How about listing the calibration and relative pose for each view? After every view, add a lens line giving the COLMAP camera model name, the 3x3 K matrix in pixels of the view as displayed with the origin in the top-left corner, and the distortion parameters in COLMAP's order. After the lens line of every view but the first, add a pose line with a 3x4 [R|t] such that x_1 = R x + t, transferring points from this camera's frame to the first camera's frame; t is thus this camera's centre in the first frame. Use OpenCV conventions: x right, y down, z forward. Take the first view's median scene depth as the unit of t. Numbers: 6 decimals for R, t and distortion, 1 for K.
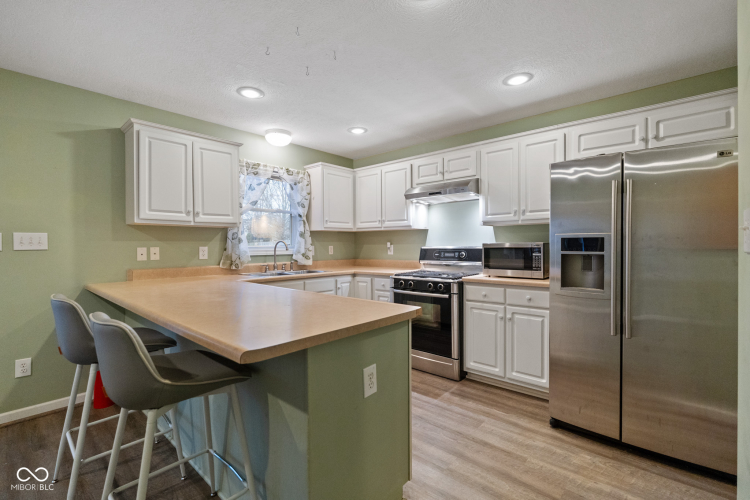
lens RADIAL K [[344.8, 0, 363.9], [0, 344.8, 246.7], [0, 0, 1]] dist [-0.000401, -0.000104]
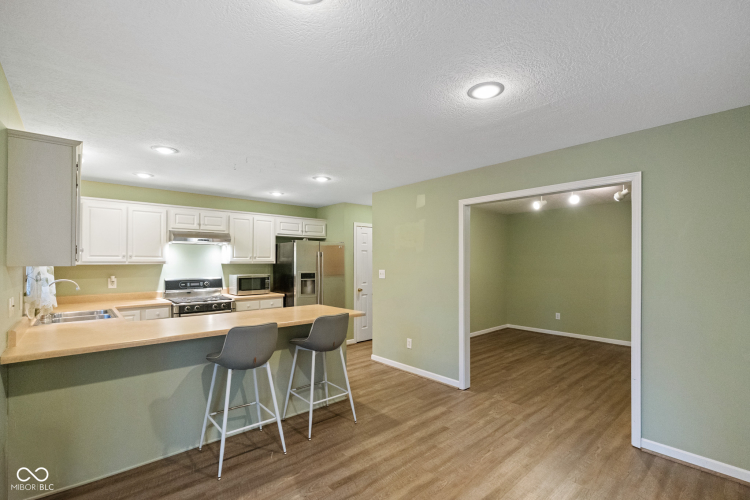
lens RADIAL K [[351.5, 0, 373.5], [0, 351.5, 256.5], [0, 0, 1]] dist [-0.002064, -0.000541]
pose [[0.084436, 0.013064, 0.996343, -1.127654], [0.003389, 0.999905, -0.013398, -0.067702], [-0.996423, 0.004508, 0.084383, 0.205989]]
